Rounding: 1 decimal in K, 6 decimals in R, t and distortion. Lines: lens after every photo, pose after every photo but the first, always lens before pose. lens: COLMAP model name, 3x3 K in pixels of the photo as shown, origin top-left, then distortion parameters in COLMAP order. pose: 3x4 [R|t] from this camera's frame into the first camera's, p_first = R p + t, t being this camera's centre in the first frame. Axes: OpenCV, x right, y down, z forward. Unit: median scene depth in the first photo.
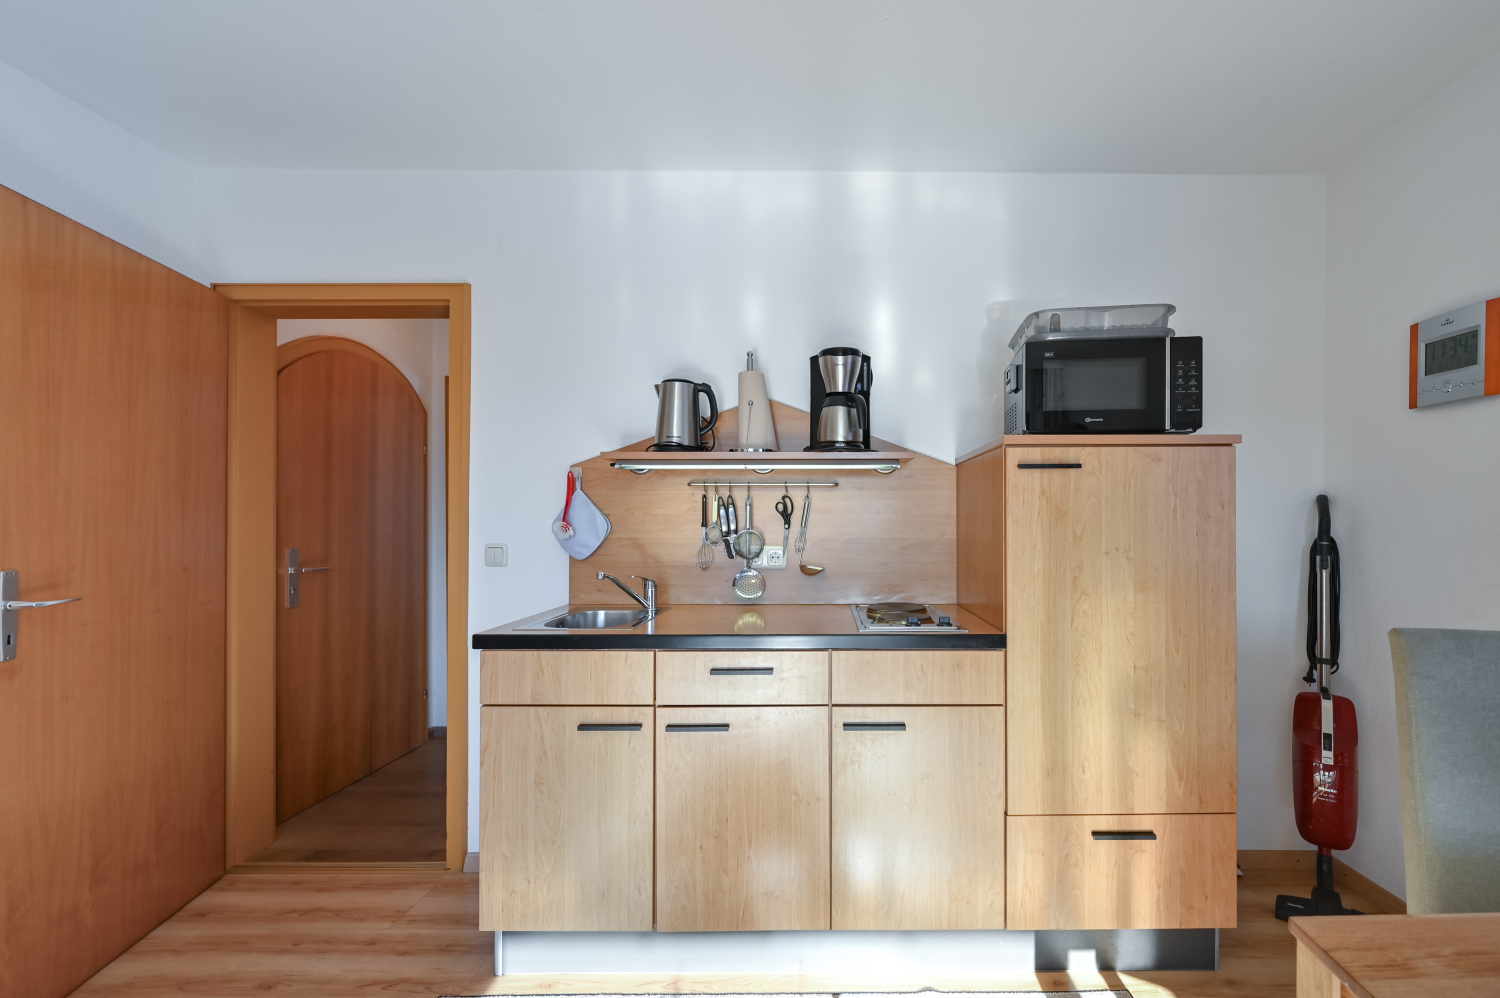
lens RADIAL K [[590.9, 0, 811.0], [0, 590.9, 518.2], [0, 0, 1]] dist [0.001561, 0.000084]
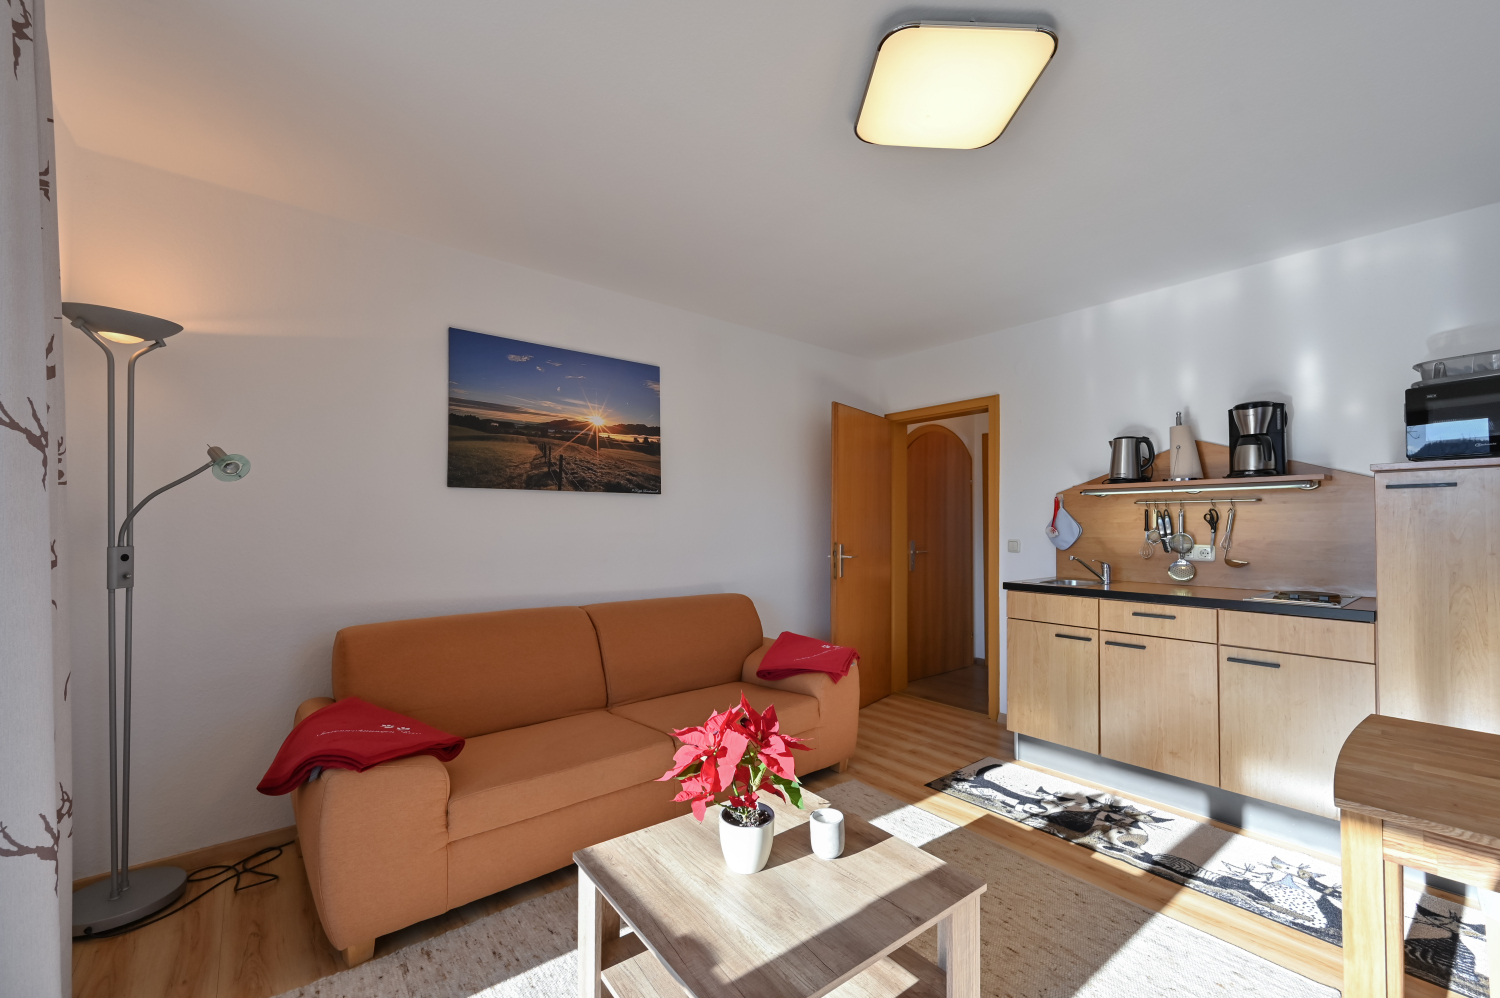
lens RADIAL K [[612.1, 0, 747.6], [0, 612.1, 517.6], [0, 0, 1]] dist [0.000998, -0.000035]
pose [[0.620654, -0.008742, -0.784036, 0.414508], [0.002031, 0.999952, -0.009542, -0.006315], [0.784082, 0.004330, 0.620642, -0.771165]]
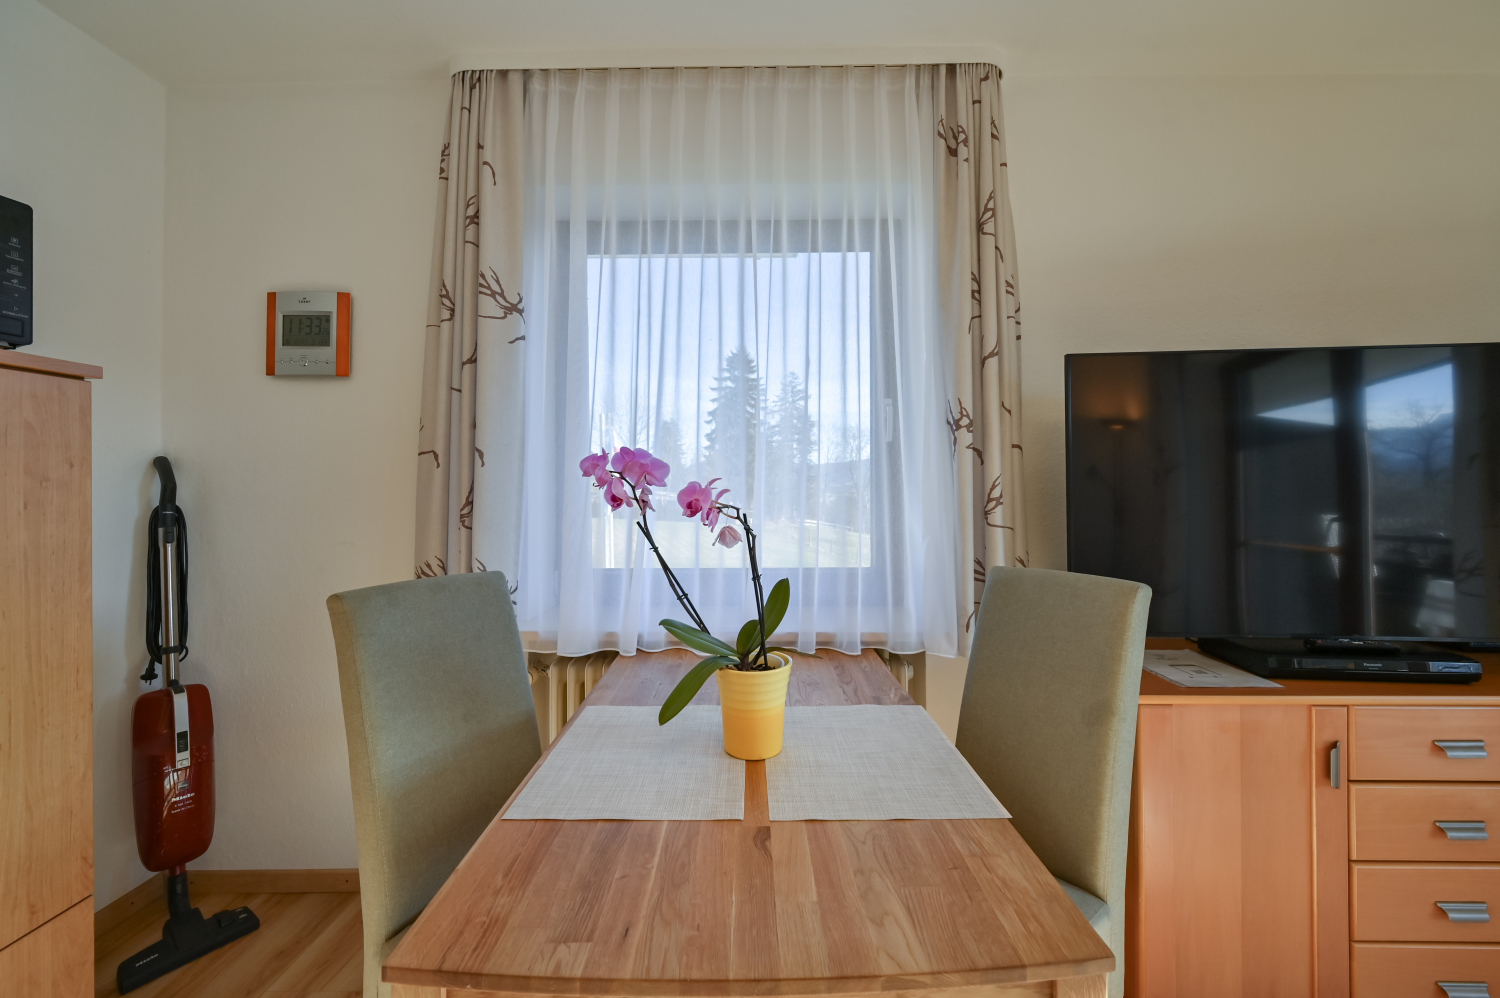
lens RADIAL K [[604.7, 0, 746.8], [0, 604.7, 486.6], [0, 0, 1]] dist [0.002543, 0.000120]
pose [[0.006014, 0.001485, 0.999981, -0.011401], [-0.002972, 0.999995, -0.001467, 0.003826], [-0.999977, -0.002963, 0.006019, 0.187212]]
